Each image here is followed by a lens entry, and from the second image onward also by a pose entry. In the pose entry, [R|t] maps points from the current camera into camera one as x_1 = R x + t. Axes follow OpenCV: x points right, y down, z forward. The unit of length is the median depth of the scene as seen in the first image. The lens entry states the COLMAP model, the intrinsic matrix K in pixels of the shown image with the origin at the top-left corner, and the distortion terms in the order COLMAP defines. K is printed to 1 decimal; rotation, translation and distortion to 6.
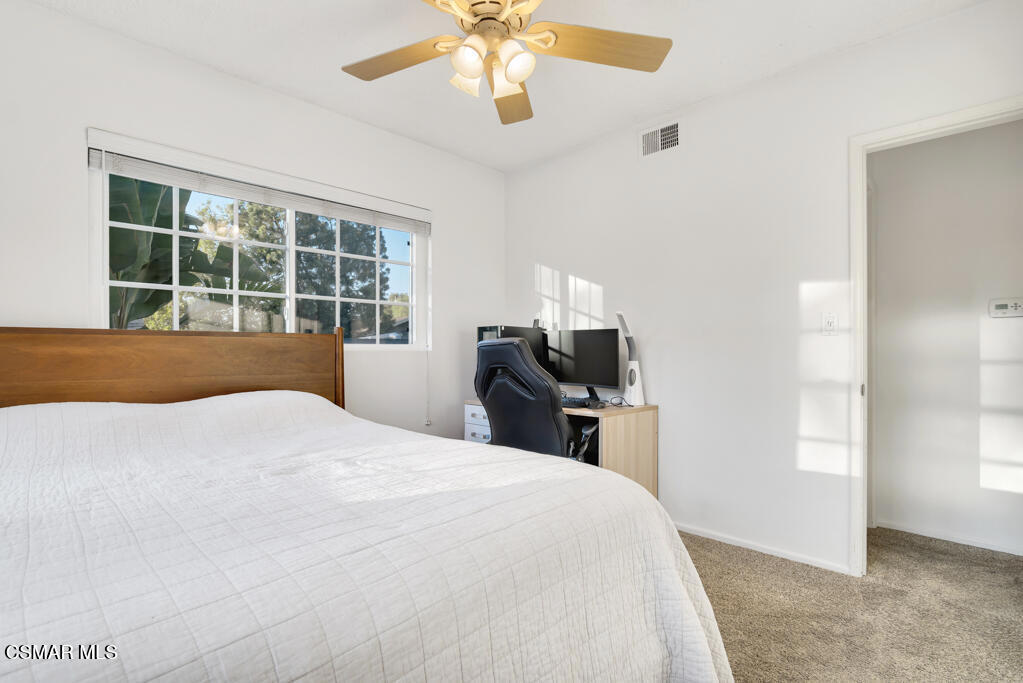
lens RADIAL K [[487.9, 0, 511.5], [0, 487.9, 341.5], [0, 0, 1]] dist [-0.000347, -0.000047]
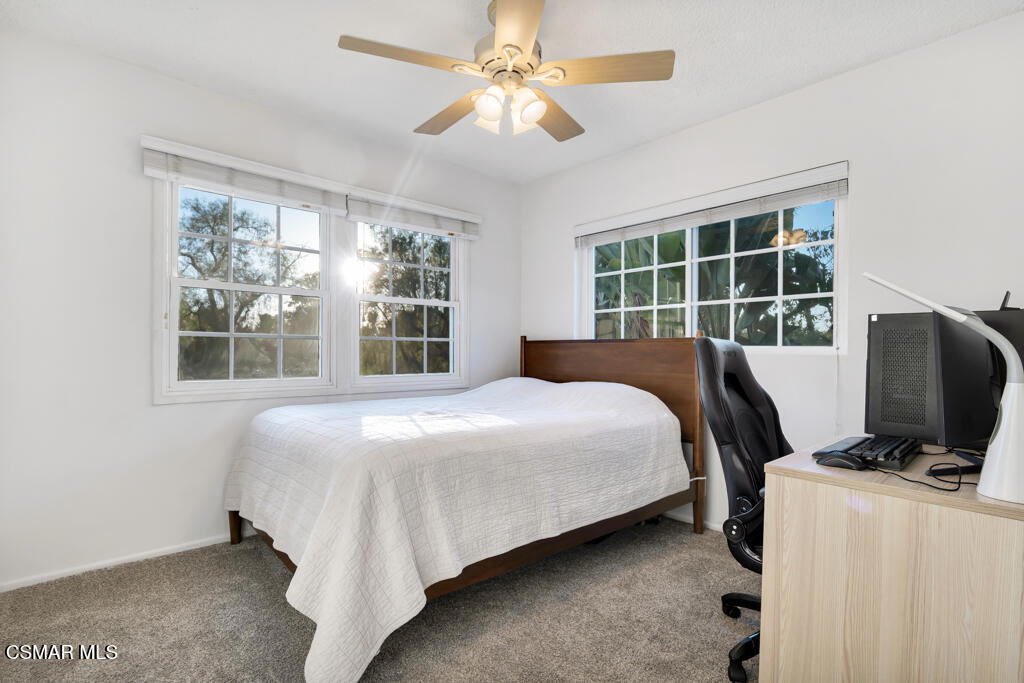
lens RADIAL K [[483.4, 0, 512.0], [0, 483.4, 341.5], [0, 0, 1]] dist [0.000023, -0.000001]
pose [[-0.056121, -0.020517, -0.998213, 0.781788], [0.007620, 0.999751, -0.020977, 0.014006], [0.998395, -0.008784, -0.055951, 0.750696]]
